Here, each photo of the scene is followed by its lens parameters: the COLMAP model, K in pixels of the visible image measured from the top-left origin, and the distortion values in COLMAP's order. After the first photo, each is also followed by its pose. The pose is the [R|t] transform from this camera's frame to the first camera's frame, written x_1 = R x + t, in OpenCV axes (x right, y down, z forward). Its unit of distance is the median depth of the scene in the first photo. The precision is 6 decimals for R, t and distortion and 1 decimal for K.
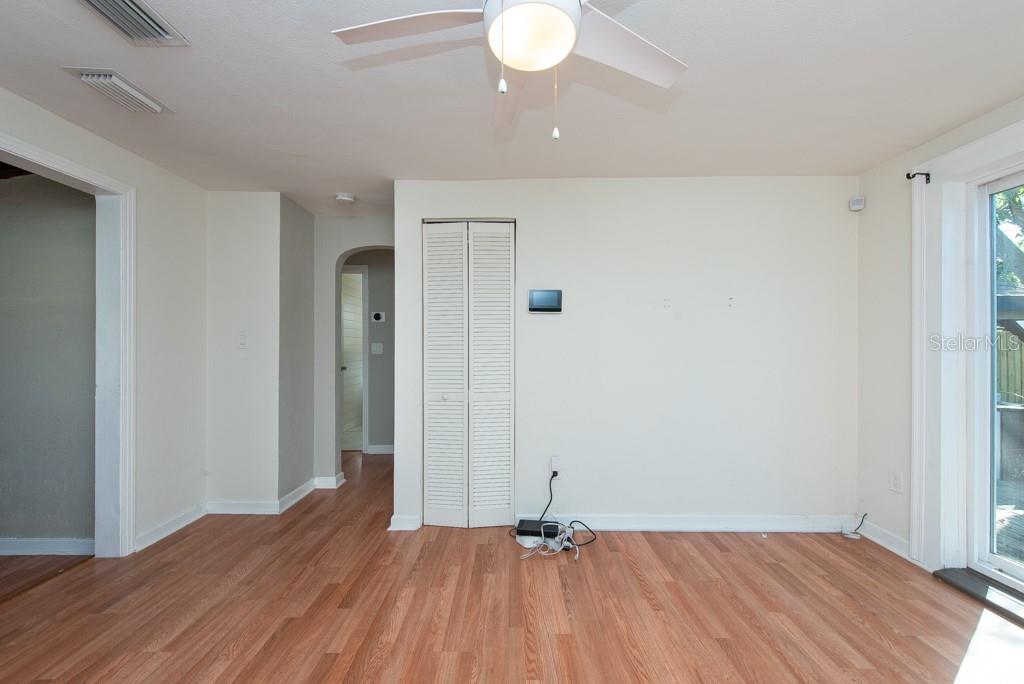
lens RADIAL K [[401.3, 0, 512.0], [0, 401.3, 342.0], [0, 0, 1]] dist [0.011290, -0.000624]
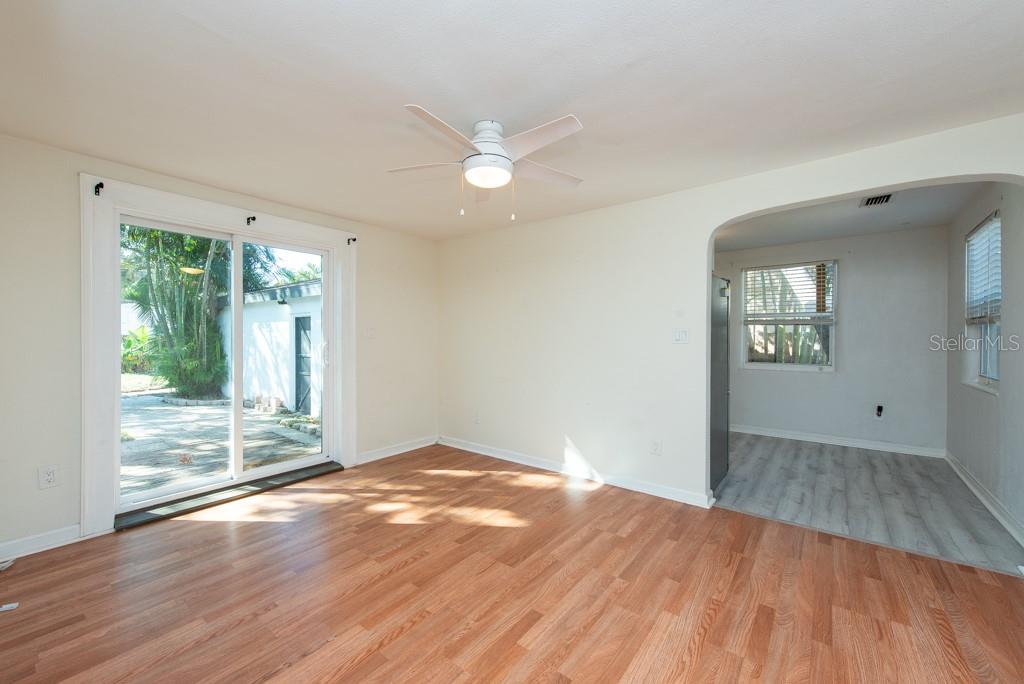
lens RADIAL K [[401.3, 0, 512.0], [0, 401.3, 342.0], [0, 0, 1]] dist [0.011290, -0.000624]
pose [[-0.789063, -0.005050, 0.614291, -0.556261], [-0.005282, 0.999985, 0.001435, 0.009521], [-0.614289, -0.002113, -0.789078, 1.124706]]
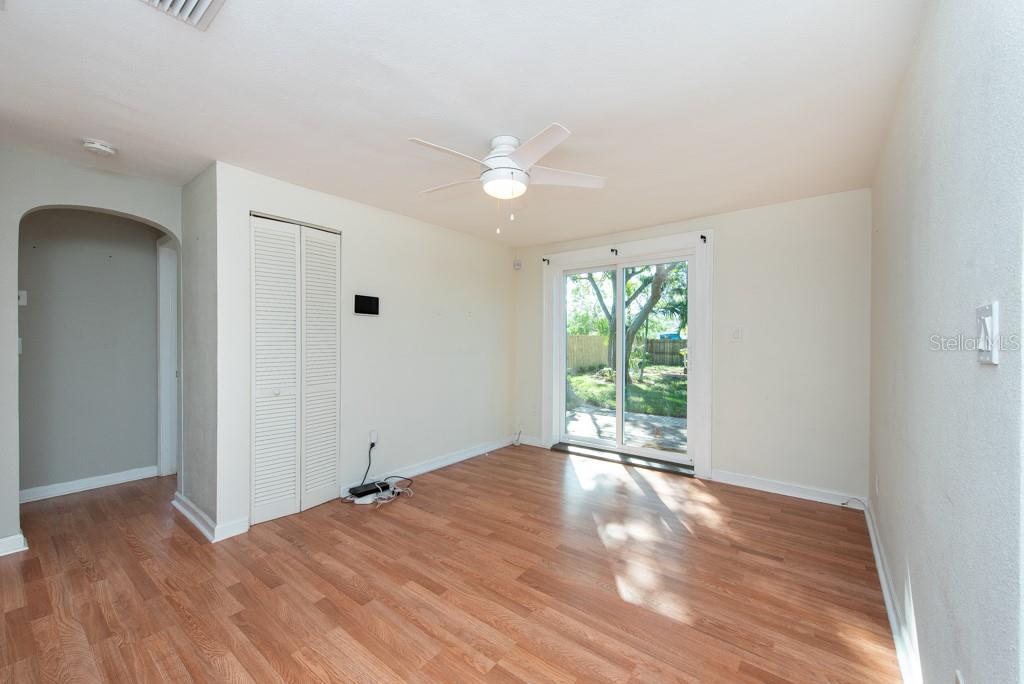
lens RADIAL K [[401.3, 0, 512.0], [0, 401.3, 342.0], [0, 0, 1]] dist [0.011290, -0.000624]
pose [[0.610110, 0.000489, 0.792316, -0.702007], [-0.008333, 0.999948, 0.005799, -0.002143], [-0.792273, -0.010140, 0.610083, -0.113385]]
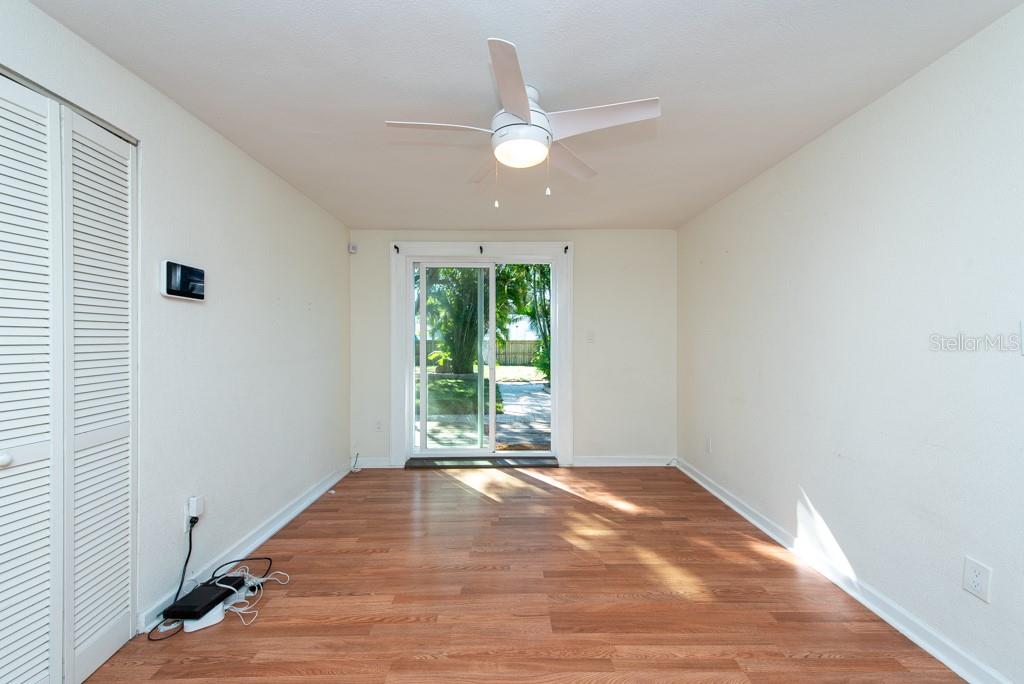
lens RADIAL K [[401.3, 0, 512.0], [0, 401.3, 342.0], [0, 0, 1]] dist [0.011290, -0.000624]
pose [[-0.014509, 0.000106, 0.999895, -0.724791], [-0.007109, 0.999975, -0.000210, -0.000276], [-0.999869, -0.007111, -0.014508, 0.495373]]
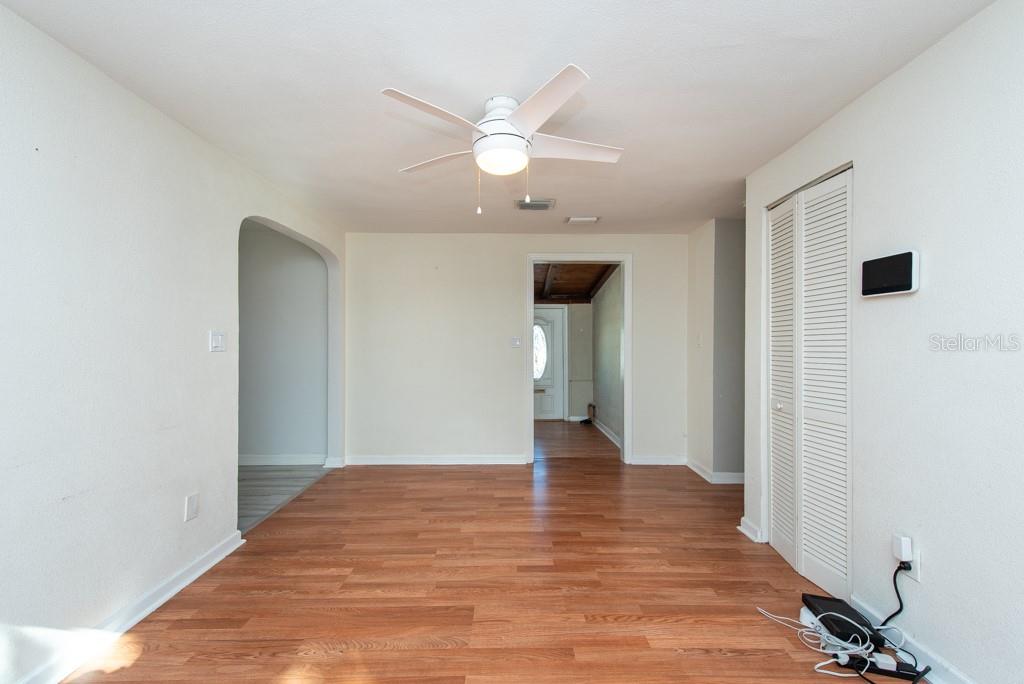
lens RADIAL K [[401.3, 0, 512.0], [0, 401.3, 342.0], [0, 0, 1]] dist [0.011290, -0.000624]
pose [[0.009993, -0.002089, -0.999948, 0.793564], [0.006134, 0.999979, -0.002028, -0.002375], [0.999931, -0.006113, 0.010005, 0.478132]]
